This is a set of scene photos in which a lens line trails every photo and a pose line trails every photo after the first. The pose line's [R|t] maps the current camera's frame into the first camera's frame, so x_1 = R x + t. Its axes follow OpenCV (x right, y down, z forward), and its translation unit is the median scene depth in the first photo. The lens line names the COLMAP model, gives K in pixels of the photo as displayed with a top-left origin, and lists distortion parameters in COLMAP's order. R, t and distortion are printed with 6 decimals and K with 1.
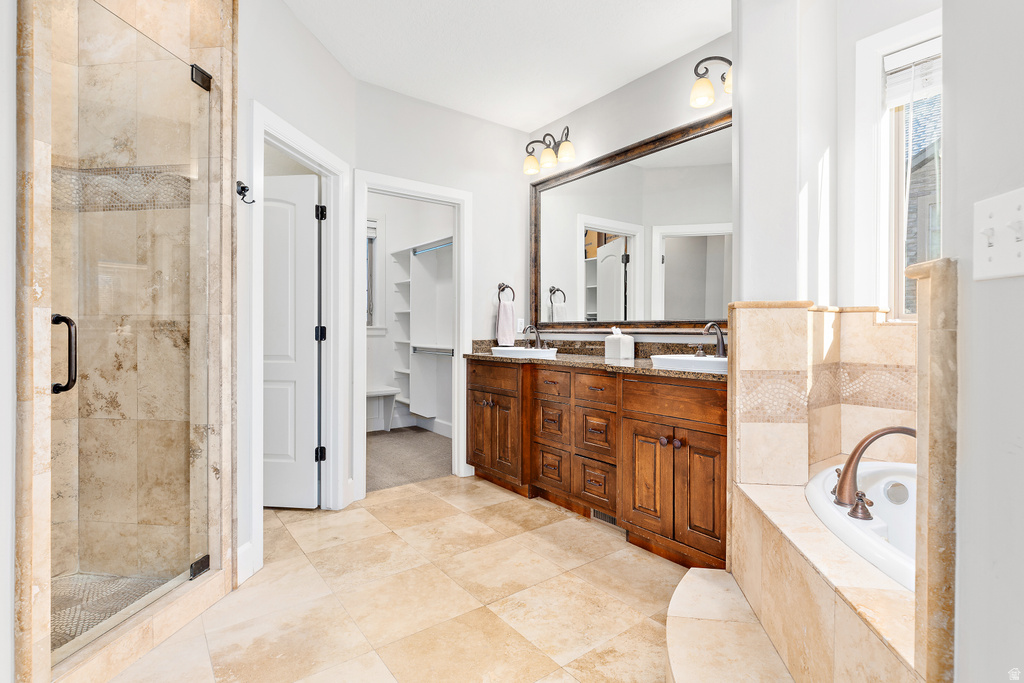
lens RADIAL K [[488.9, 0, 508.0], [0, 488.9, 336.8], [0, 0, 1]] dist [-0.004214, -0.000716]
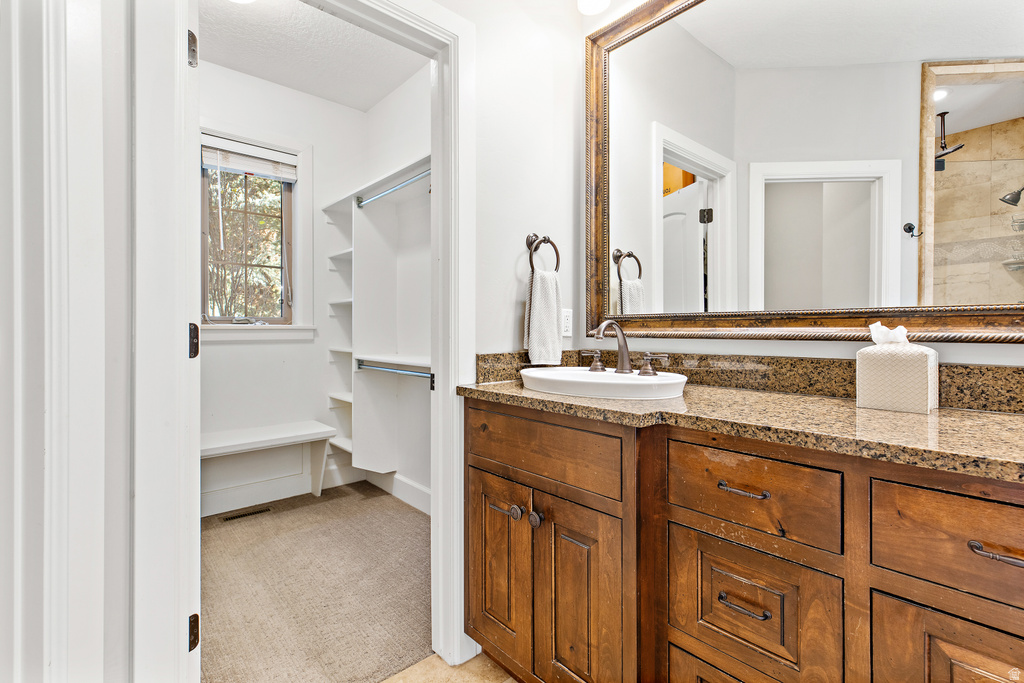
lens RADIAL K [[484.2, 0, 521.5], [0, 484.2, 332.2], [0, 0, 1]] dist [0.009196, -0.002036]
pose [[0.994723, -0.005077, 0.102476, -0.075361], [0.005864, 0.999956, -0.007374, -0.009813], [-0.102434, 0.007936, 0.994708, 0.538926]]
